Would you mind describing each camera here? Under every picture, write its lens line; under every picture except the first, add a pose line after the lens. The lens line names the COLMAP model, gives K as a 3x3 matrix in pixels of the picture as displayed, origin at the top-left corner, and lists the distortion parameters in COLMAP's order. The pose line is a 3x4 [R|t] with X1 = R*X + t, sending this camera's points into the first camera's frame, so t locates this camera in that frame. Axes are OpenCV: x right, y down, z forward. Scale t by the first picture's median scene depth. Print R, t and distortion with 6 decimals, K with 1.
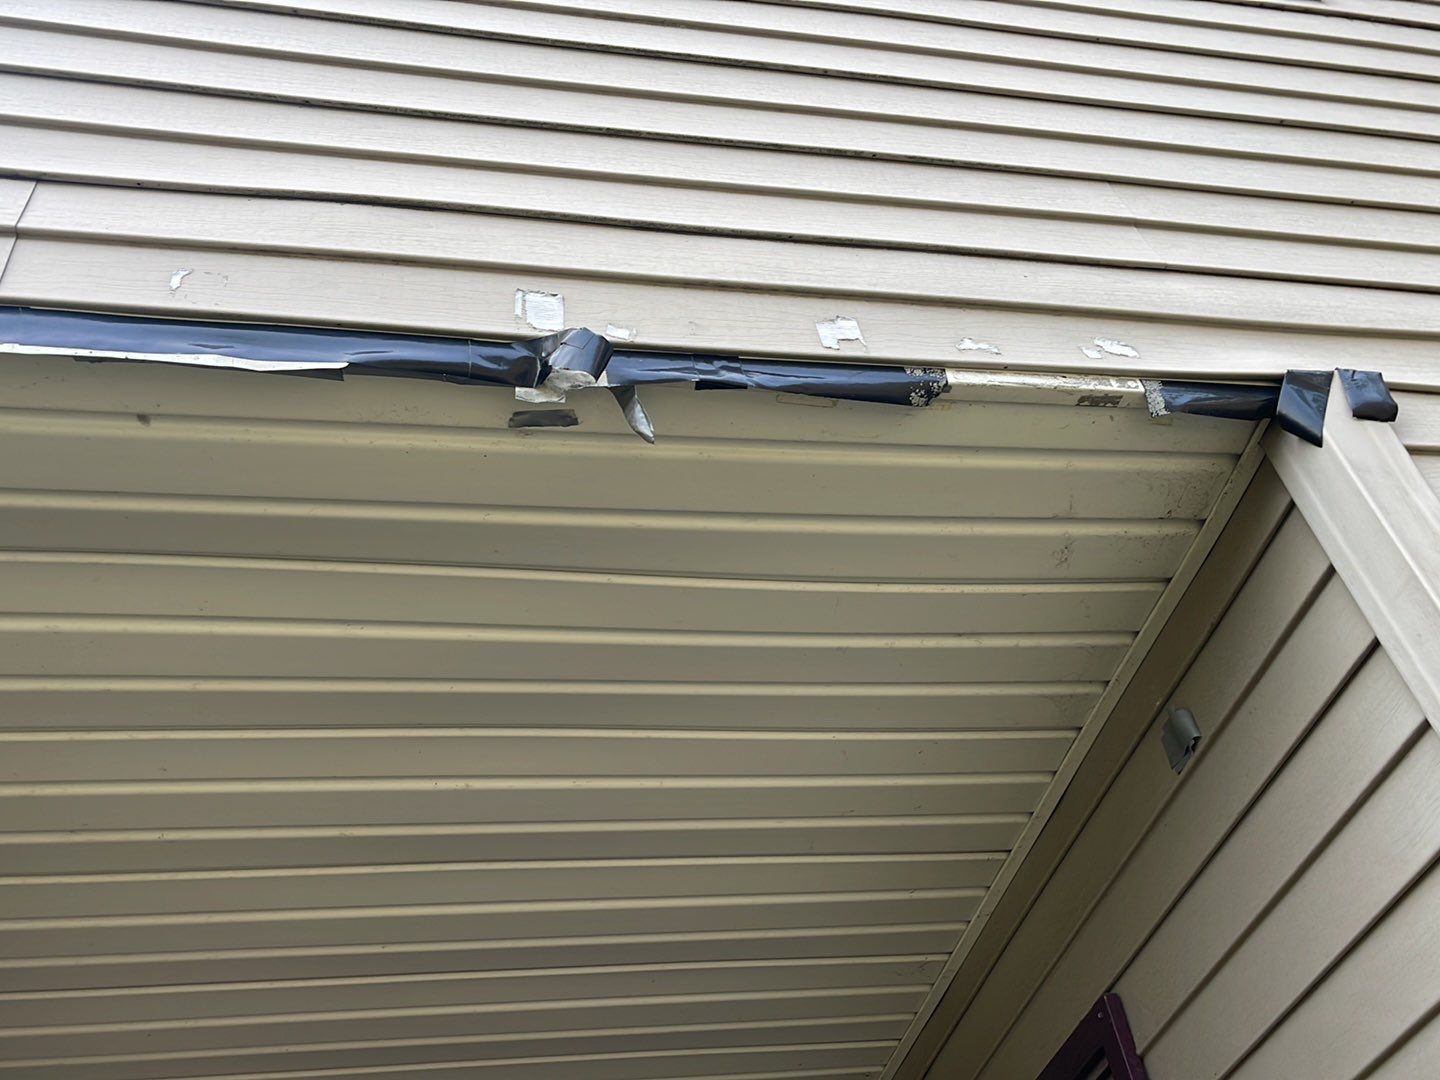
lens RADIAL K [[1384.4, 0, 700.5], [0, 1384.4, 545.0], [0, 0, 1]] dist [0.091489, -0.164748]
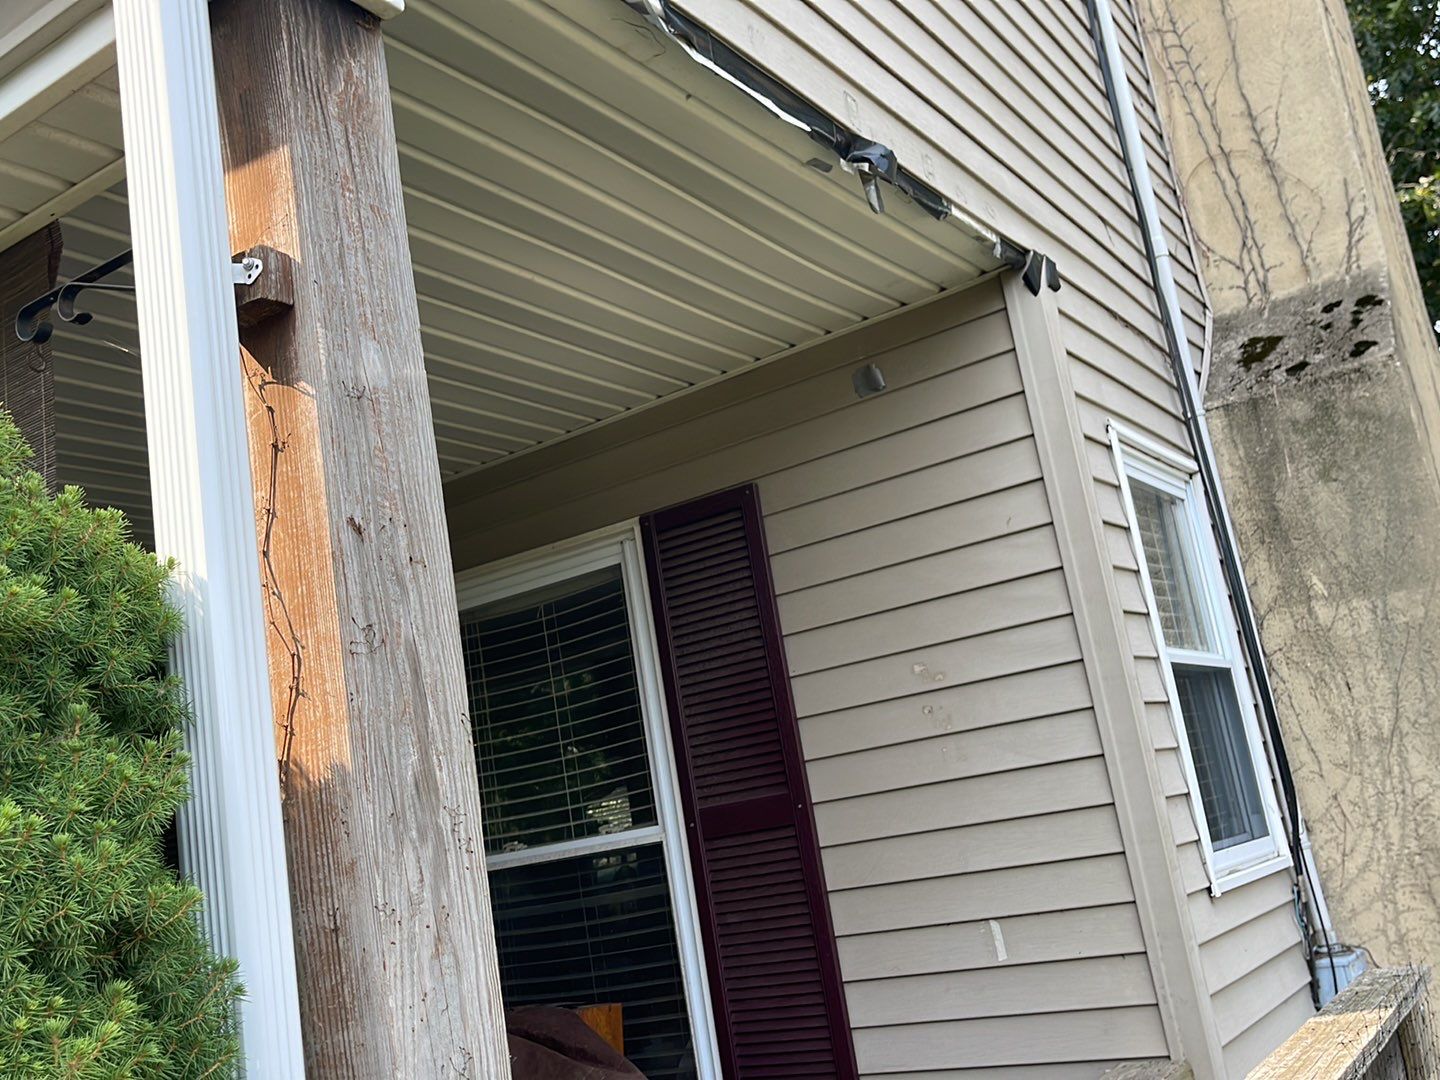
lens RADIAL K [[1384.4, 0, 700.5], [0, 1384.4, 545.0], [0, 0, 1]] dist [0.091489, -0.164748]
pose [[0.704800, 0.160059, 0.691114, -1.318207], [-0.436250, 0.866021, 0.244322, -0.037338], [-0.559413, -0.473697, 0.680197, -0.339989]]
